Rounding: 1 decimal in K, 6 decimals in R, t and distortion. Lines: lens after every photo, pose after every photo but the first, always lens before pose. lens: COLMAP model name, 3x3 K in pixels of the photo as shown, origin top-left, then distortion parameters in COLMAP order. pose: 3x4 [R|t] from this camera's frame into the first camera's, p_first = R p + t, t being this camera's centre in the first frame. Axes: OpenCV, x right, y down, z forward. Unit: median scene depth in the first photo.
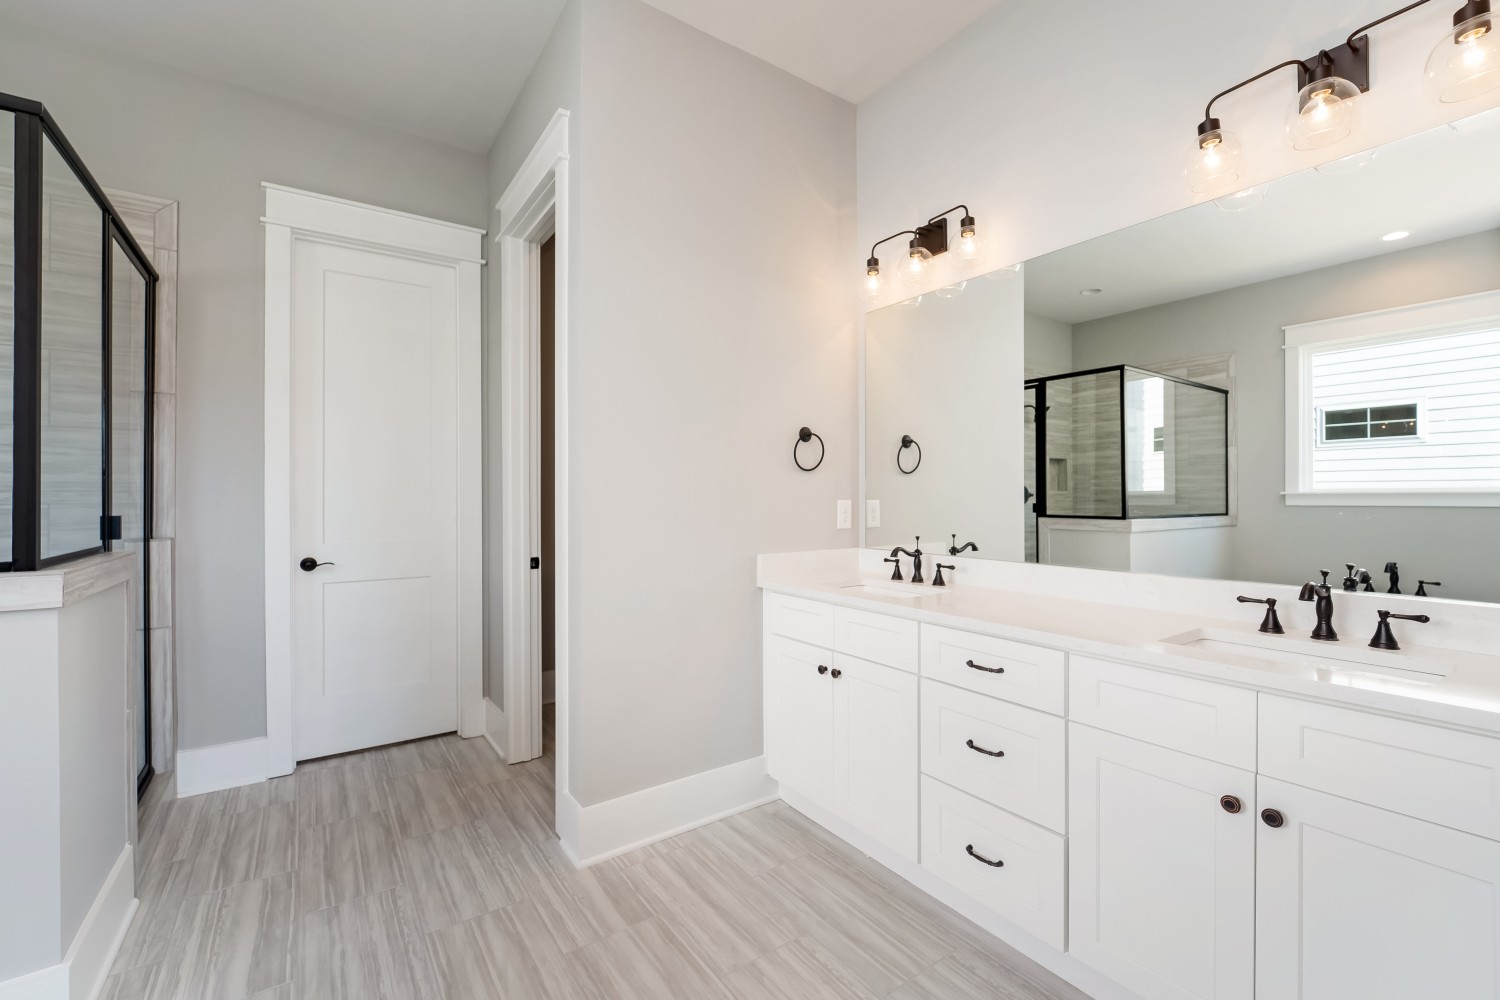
lens RADIAL K [[656.7, 0, 754.9], [0, 656.7, 498.1], [0, 0, 1]] dist [-0.003286, 0.001190]
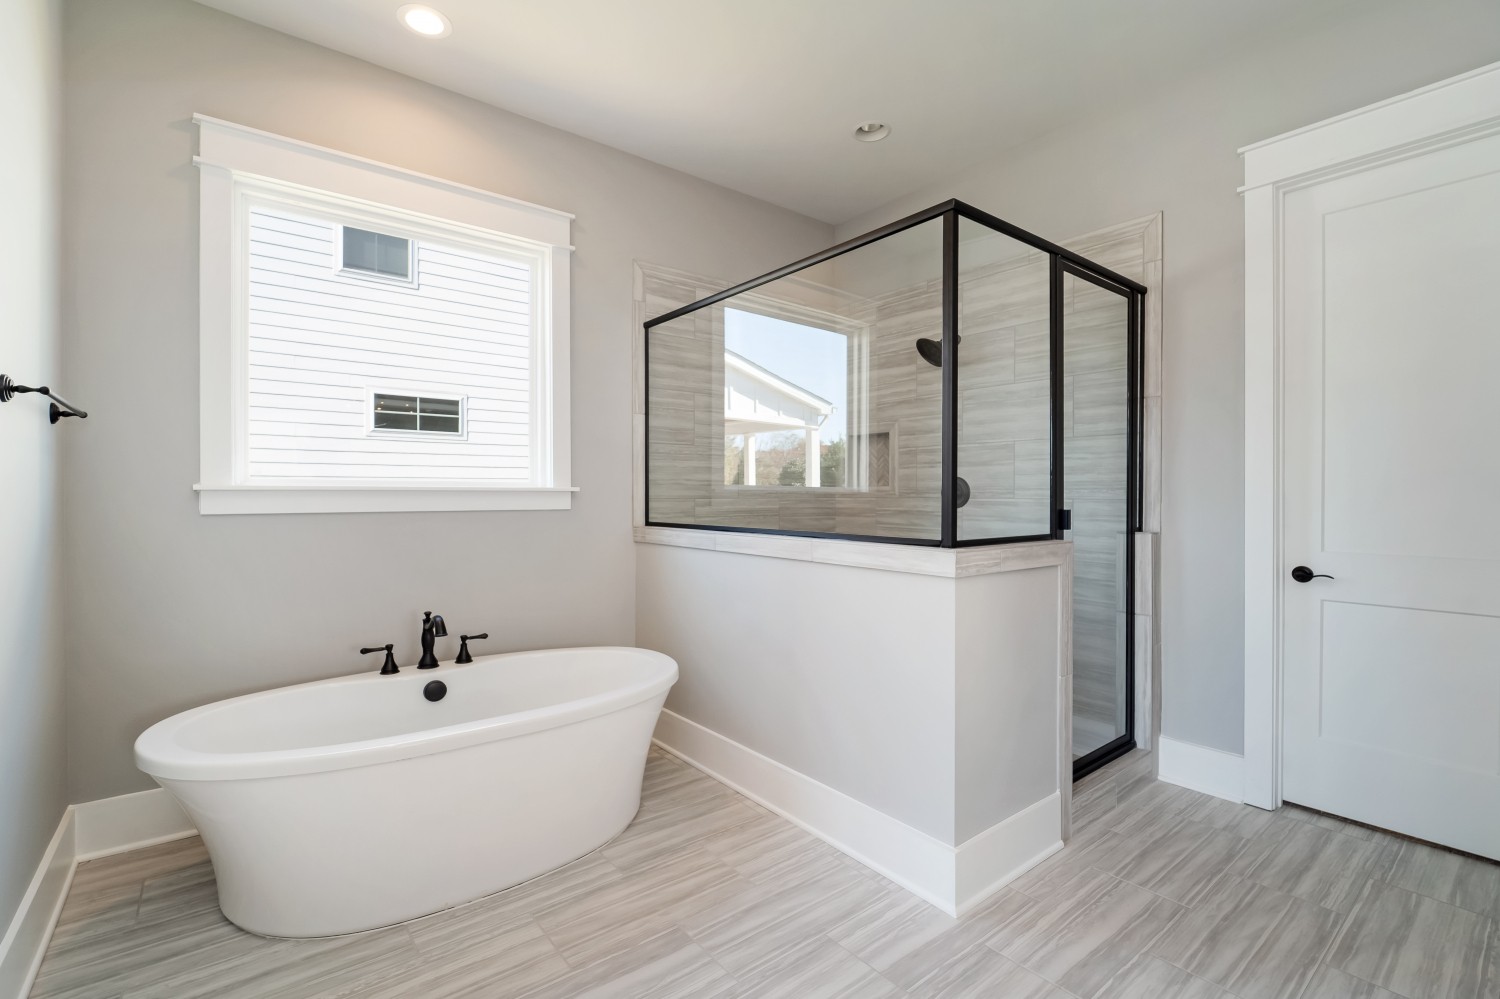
lens RADIAL K [[656.7, 0, 752.0], [0, 656.7, 498.7], [0, 0, 1]] dist [-0.003286, 0.001190]
pose [[0.074049, 0.007376, -0.997227, 0.133126], [-0.000547, 0.999973, 0.007355, -0.000778], [0.997254, 0.000001, 0.074051, 0.301001]]
